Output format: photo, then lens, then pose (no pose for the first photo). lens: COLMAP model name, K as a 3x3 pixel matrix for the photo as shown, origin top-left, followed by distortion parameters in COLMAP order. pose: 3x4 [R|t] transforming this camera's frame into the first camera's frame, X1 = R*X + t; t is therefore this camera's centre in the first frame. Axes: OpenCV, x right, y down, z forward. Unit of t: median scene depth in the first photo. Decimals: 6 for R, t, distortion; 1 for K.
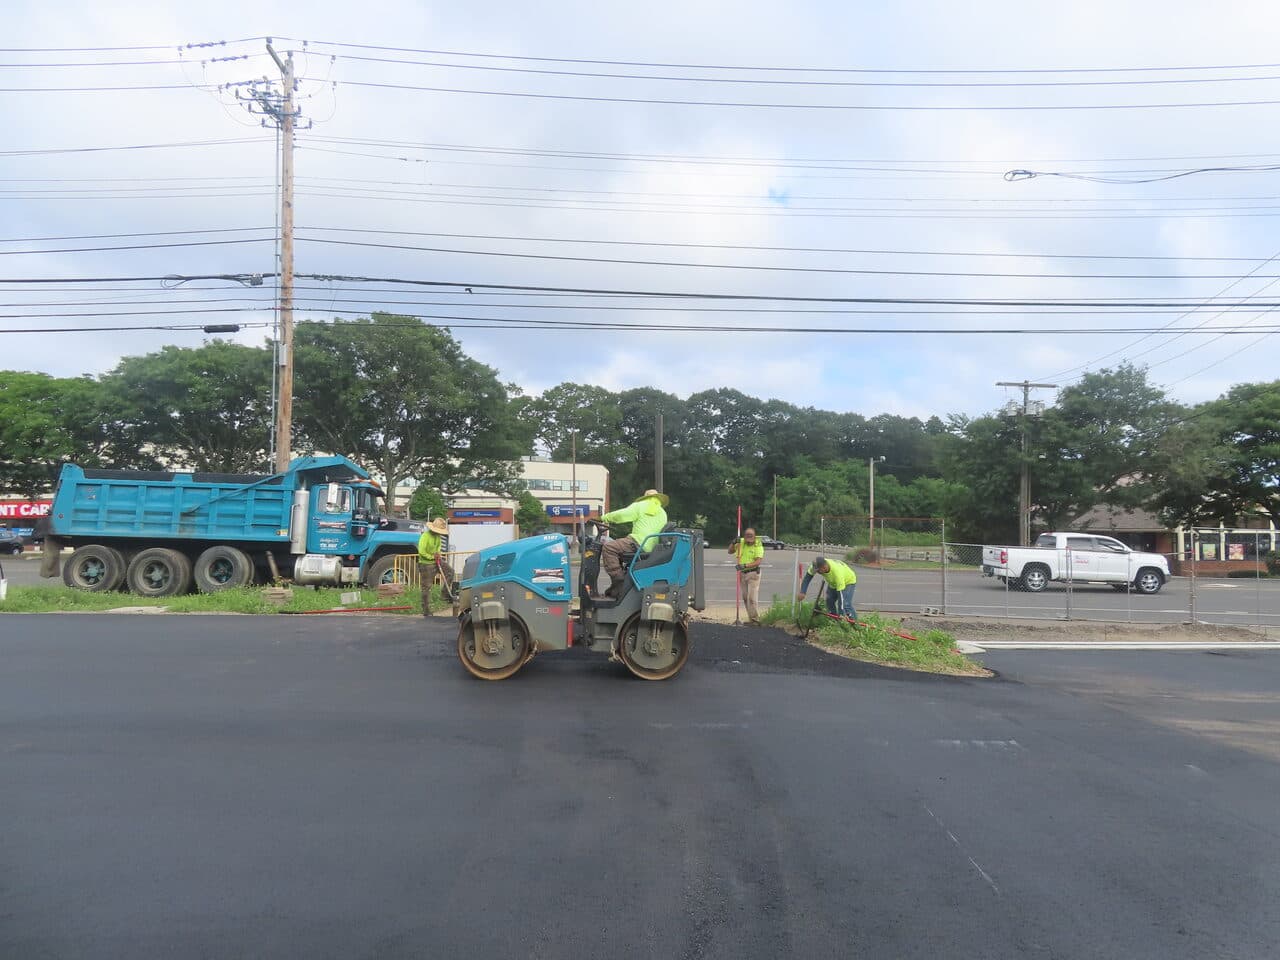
lens RADIAL K [[917.6, 0, 637.8], [0, 917.6, 475.7], [0, 0, 1]] dist [-0.026190, 0.008516]
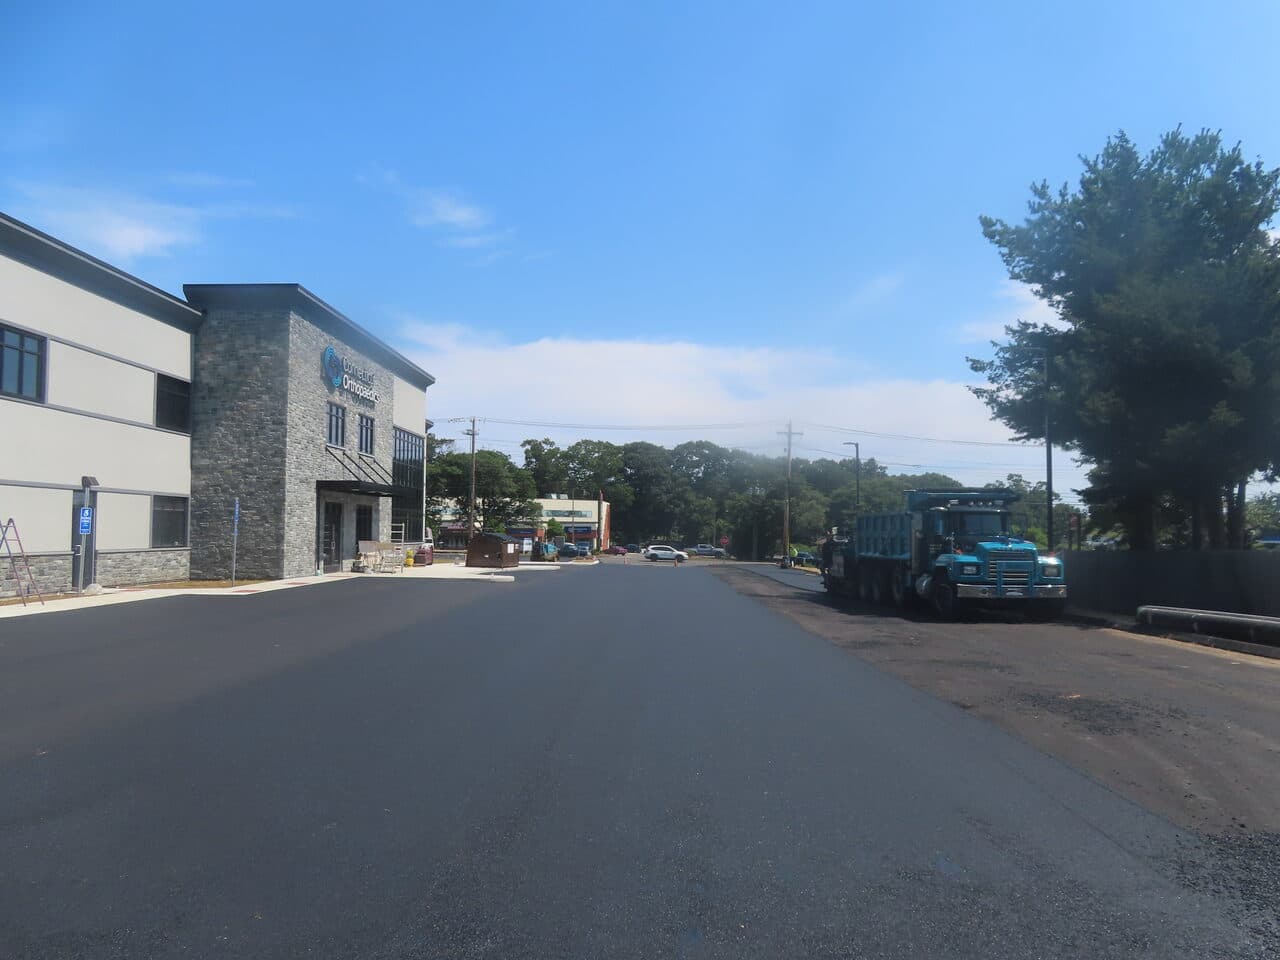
lens RADIAL K [[917.6, 0, 640.3], [0, 917.6, 475.5], [0, 0, 1]] dist [-0.026190, 0.008516]
pose [[0.998069, -0.006301, -0.061795, 0.090910], [0.004716, 0.999657, -0.025752, -0.009592], [0.061936, 0.025411, 0.997757, -0.377569]]
